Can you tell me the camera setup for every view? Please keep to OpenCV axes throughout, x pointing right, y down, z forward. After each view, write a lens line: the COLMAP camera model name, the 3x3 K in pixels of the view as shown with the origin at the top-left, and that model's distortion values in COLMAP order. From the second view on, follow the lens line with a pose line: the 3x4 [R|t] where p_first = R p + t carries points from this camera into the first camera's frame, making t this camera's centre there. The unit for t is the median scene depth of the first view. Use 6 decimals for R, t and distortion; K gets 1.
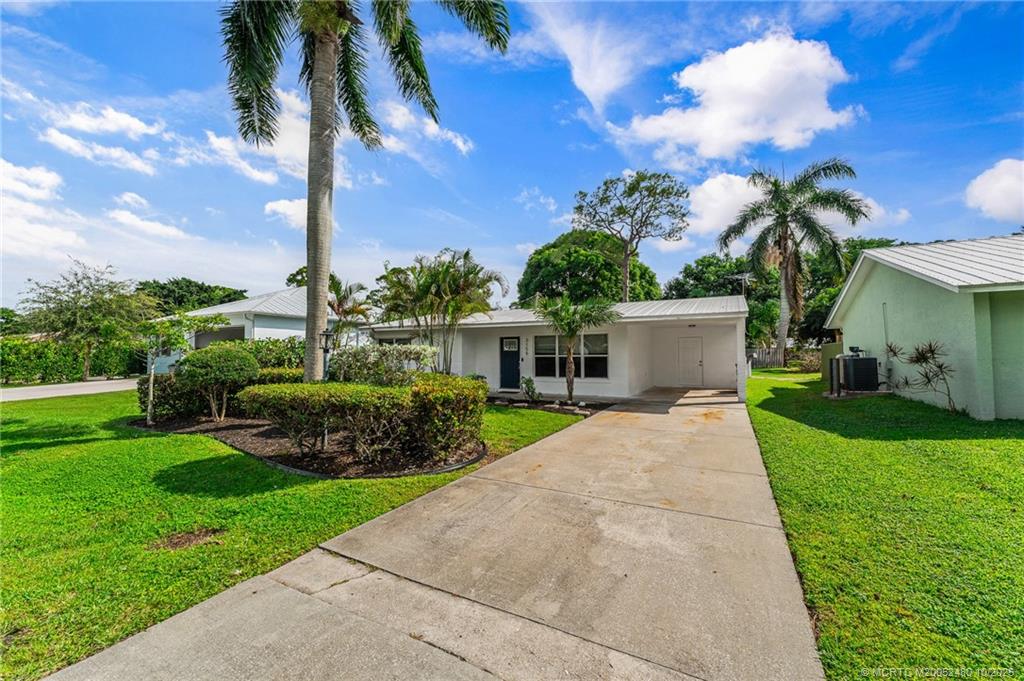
lens RADIAL K [[417.4, 0, 505.0], [0, 417.4, 342.9], [0, 0, 1]] dist [-0.002821, -0.000271]
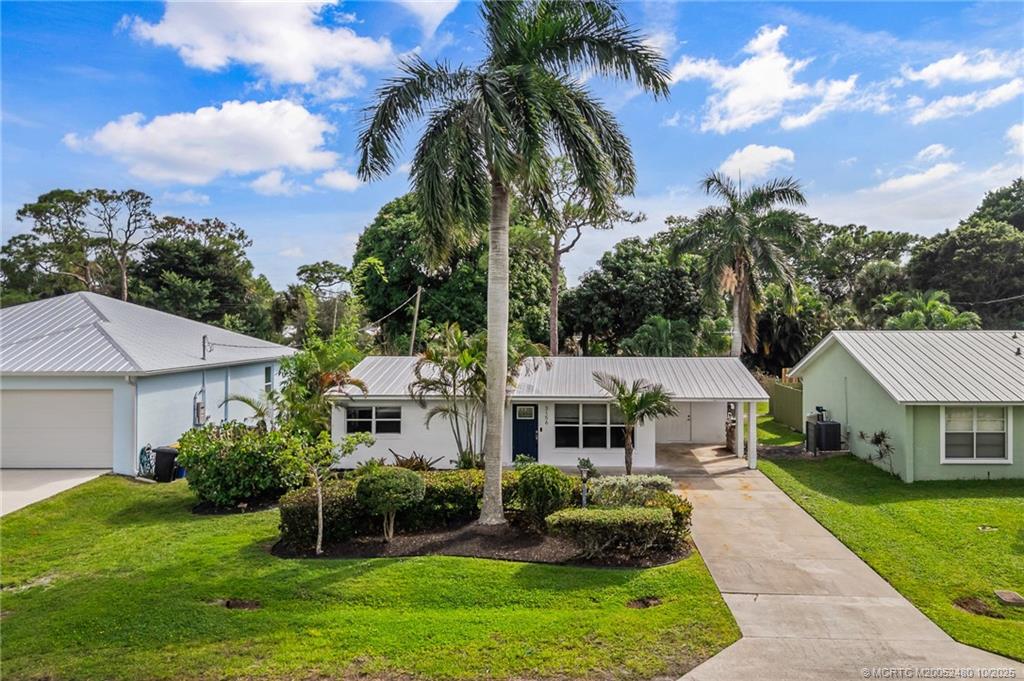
lens RADIAL K [[773.7, 0, 542.2], [0, 773.7, 328.2], [0, 0, 1]] dist [0.091487, -0.121206]
pose [[0.899598, -0.003372, 0.436706, -0.709684], [-0.013132, 0.999309, 0.034769, -0.245735], [-0.436522, -0.037013, 0.898932, -0.533510]]
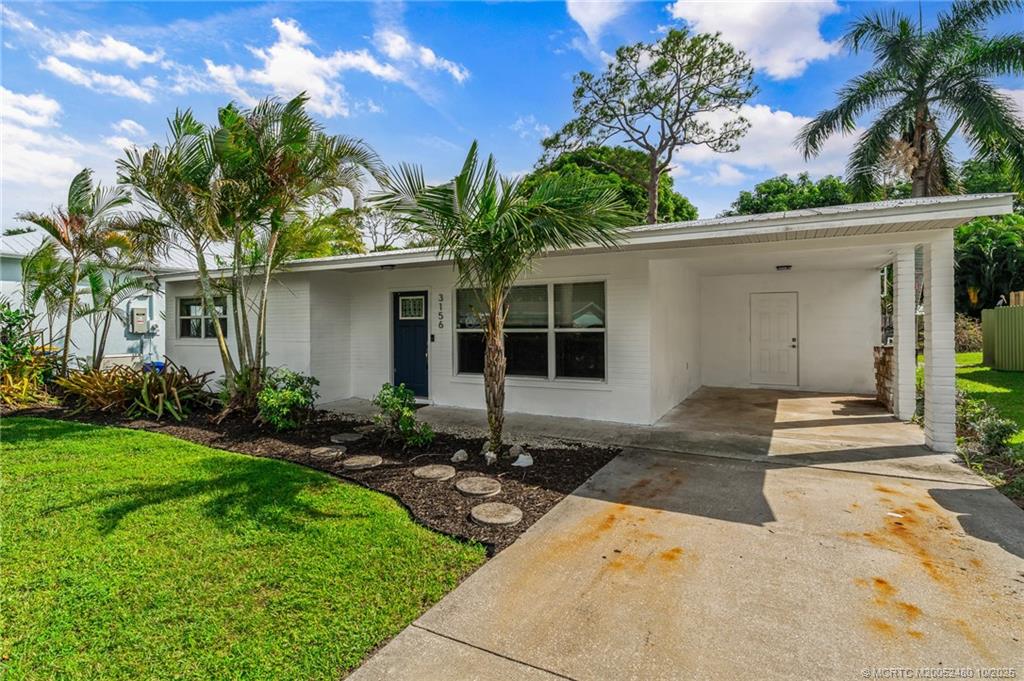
lens RADIAL K [[511.8, 0, 508.3], [0, 511.8, 327.6], [0, 0, 1]] dist [0.002145, 0.000622]
pose [[0.999989, -0.004551, 0.001346, 0.128638], [0.004504, 0.999437, 0.033250, 0.008442], [-0.001496, -0.033244, 0.999446, 0.411269]]
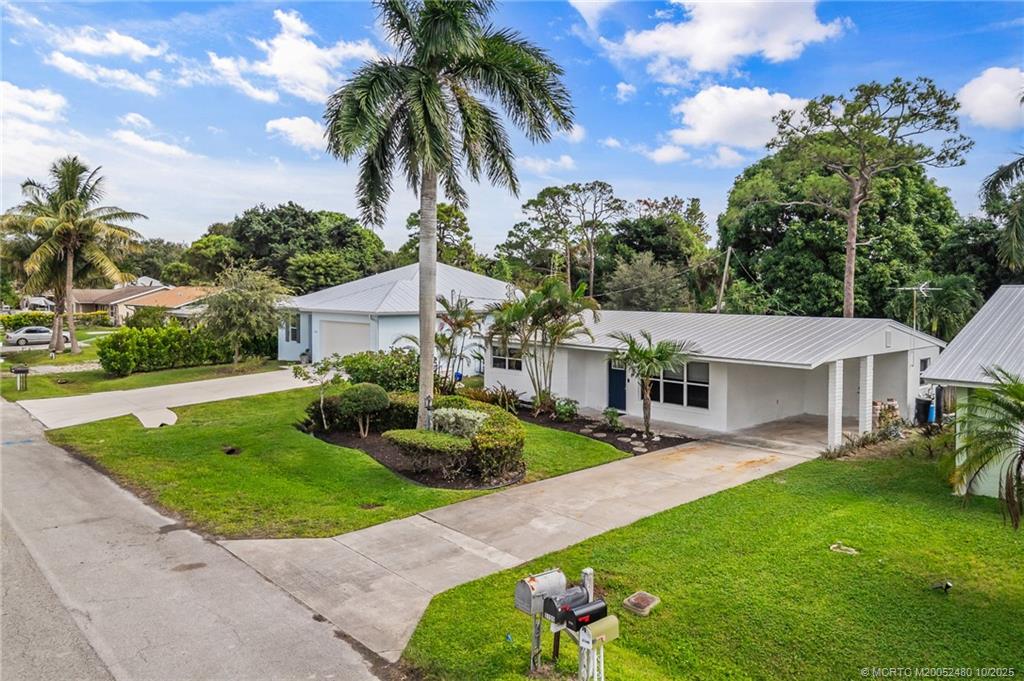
lens RADIAL K [[714.0, 0, 499.0], [0, 714.0, 307.6], [0, 0, 1]] dist [0.067183, -0.067122]
pose [[0.936497, 0.010176, -0.350529, 0.338055], [0.009703, 0.998444, 0.054906, -0.220803], [0.350542, -0.054821, 0.934941, -0.627981]]
